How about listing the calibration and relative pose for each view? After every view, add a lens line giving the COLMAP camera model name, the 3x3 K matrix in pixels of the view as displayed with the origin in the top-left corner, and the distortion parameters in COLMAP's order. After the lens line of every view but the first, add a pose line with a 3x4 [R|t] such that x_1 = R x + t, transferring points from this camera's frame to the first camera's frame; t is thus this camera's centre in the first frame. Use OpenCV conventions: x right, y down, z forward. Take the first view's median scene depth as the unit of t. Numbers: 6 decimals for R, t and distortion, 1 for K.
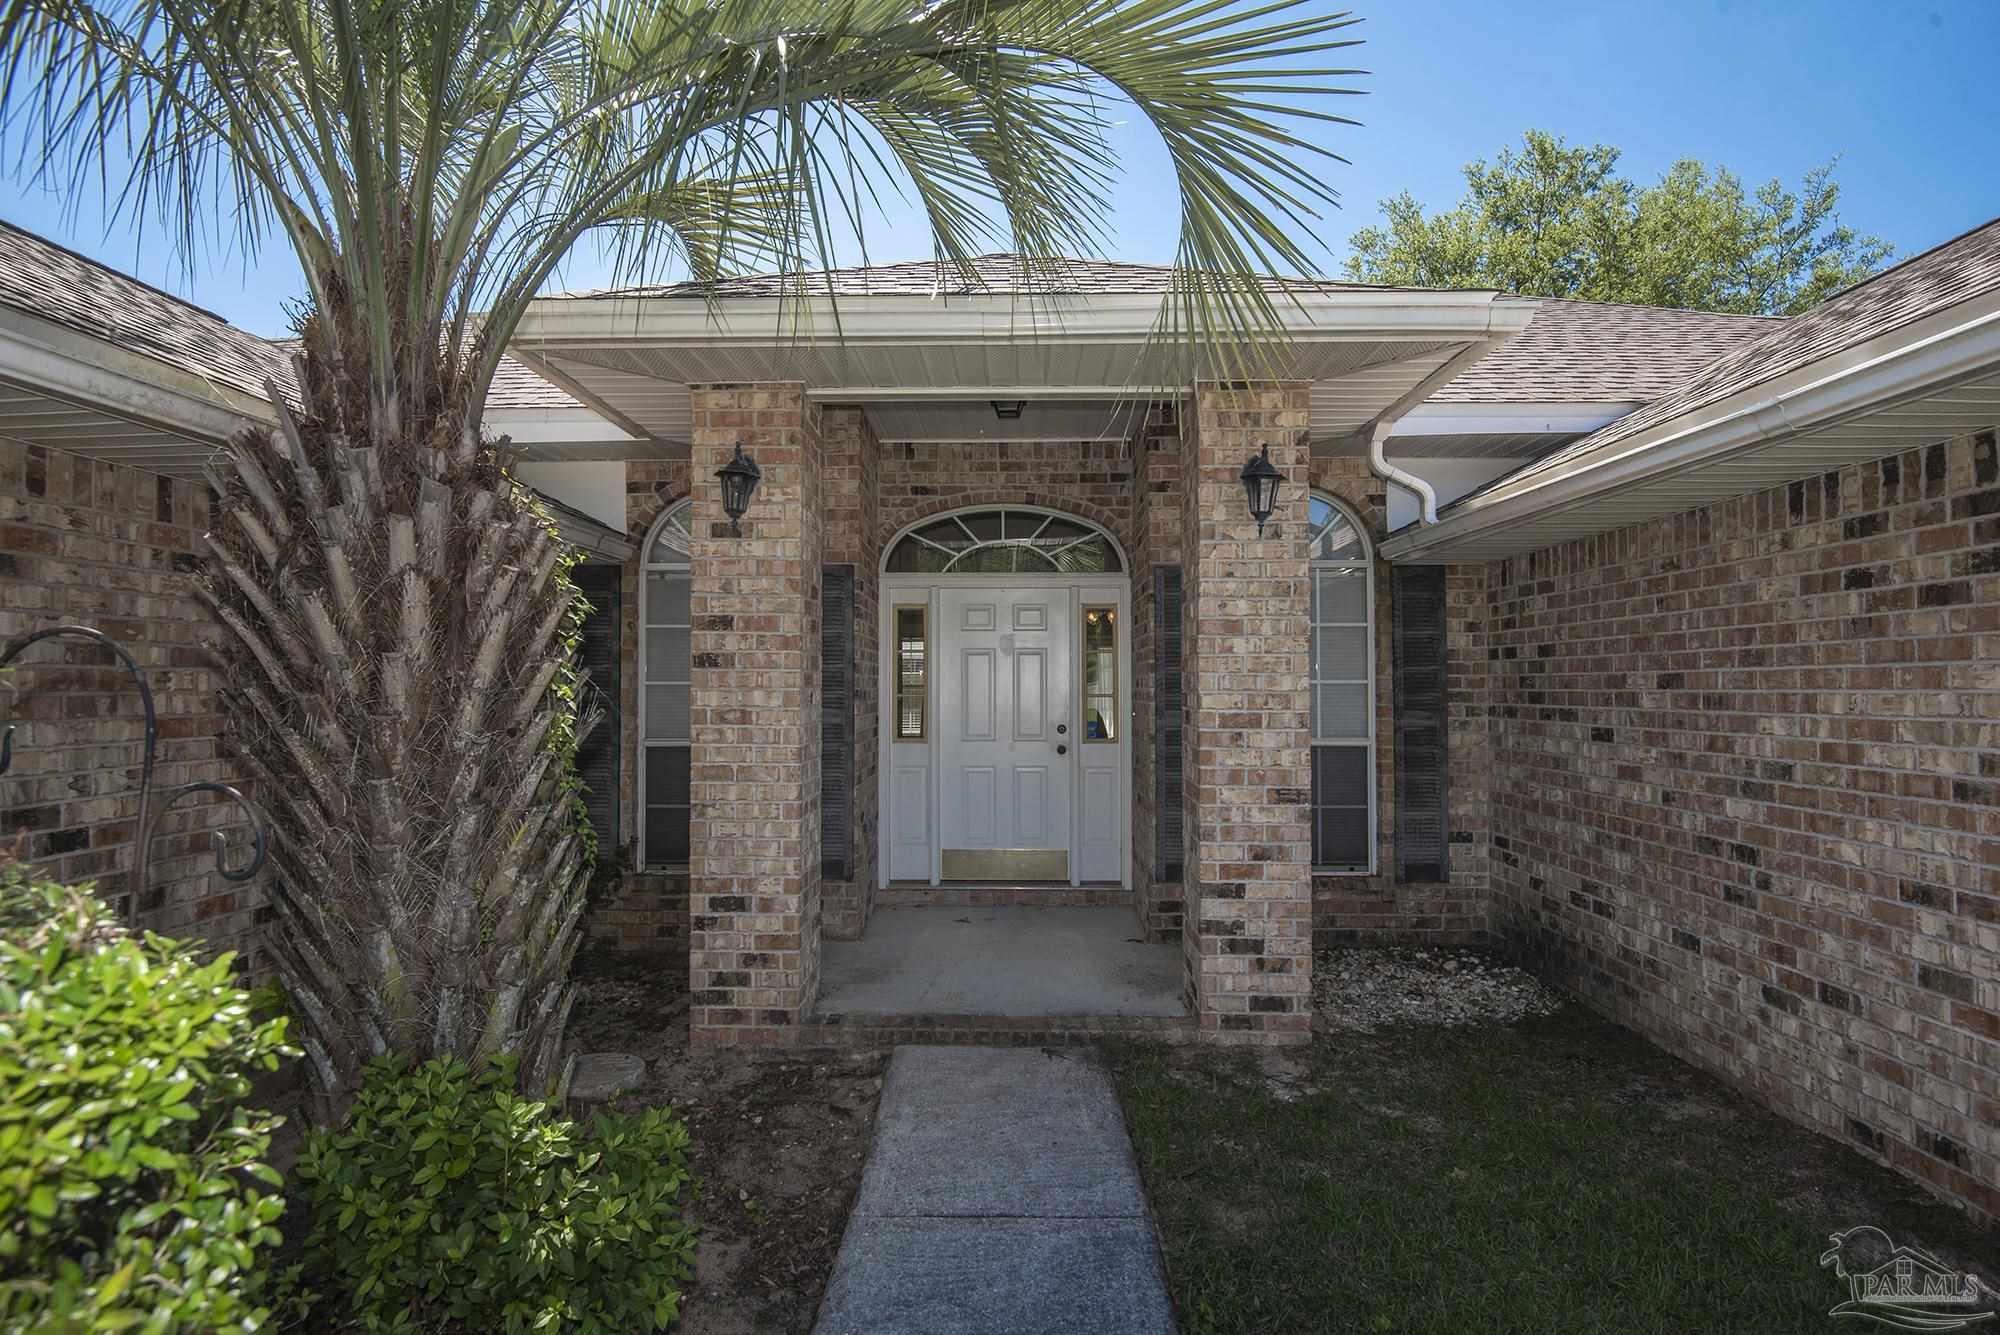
lens RADIAL K [[982.0, 0, 1025.3], [0, 982.0, 662.0], [0, 0, 1]] dist [0.019929, -0.024542]
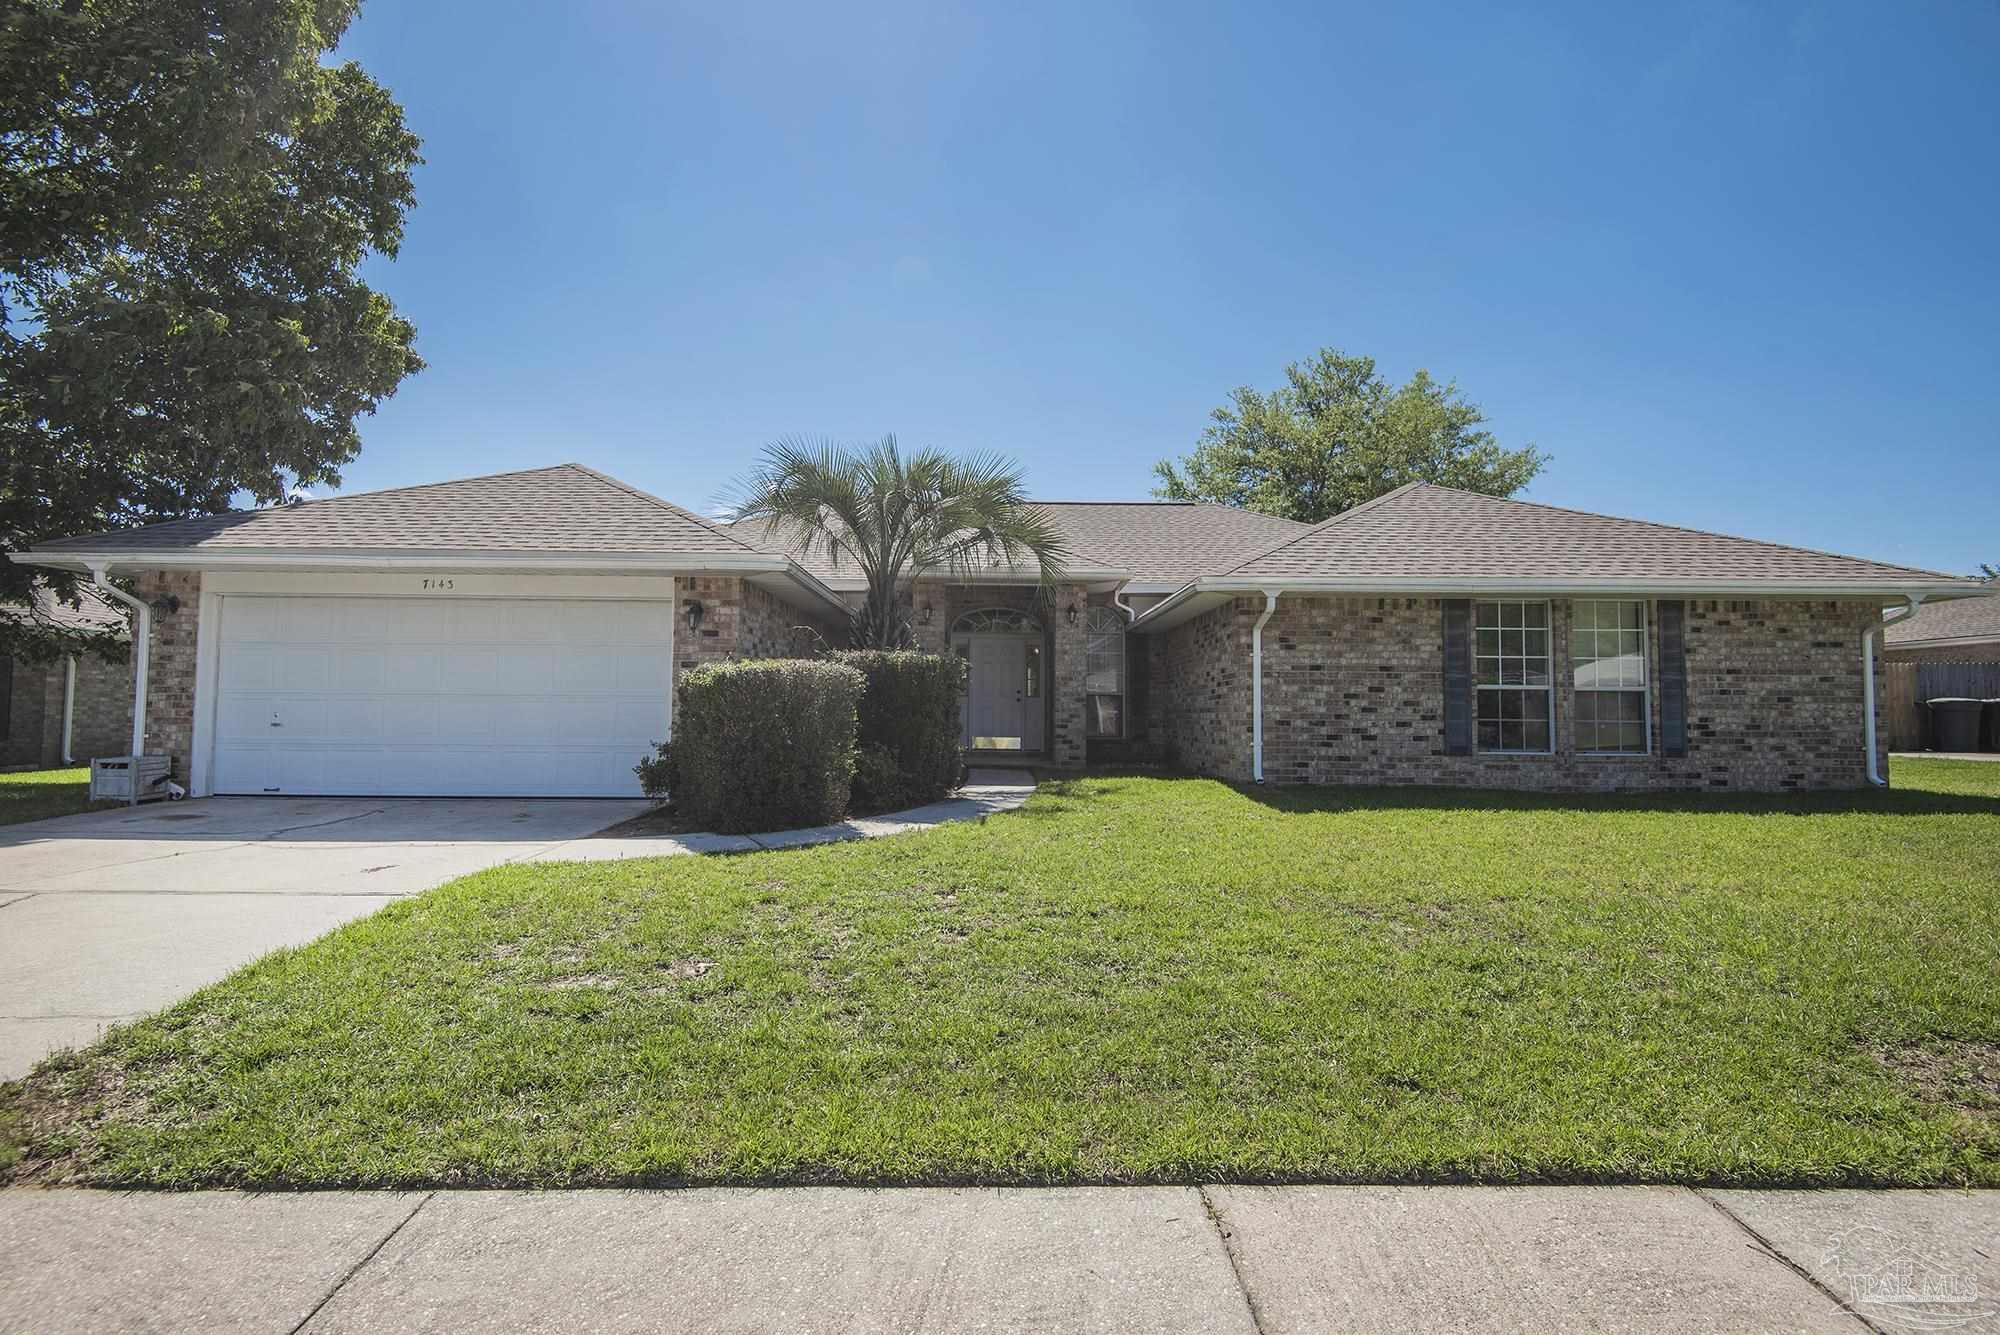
lens RADIAL K [[958.3, 0, 1000.0], [0, 958.3, 667.5], [0, 0, 1]] dist [0.029302, -0.040634]
pose [[0.999887, 0.013978, 0.005513, -0.043847], [-0.013811, 0.999478, -0.029194, 0.123227], [-0.005918, 0.029114, 0.999559, -2.455860]]
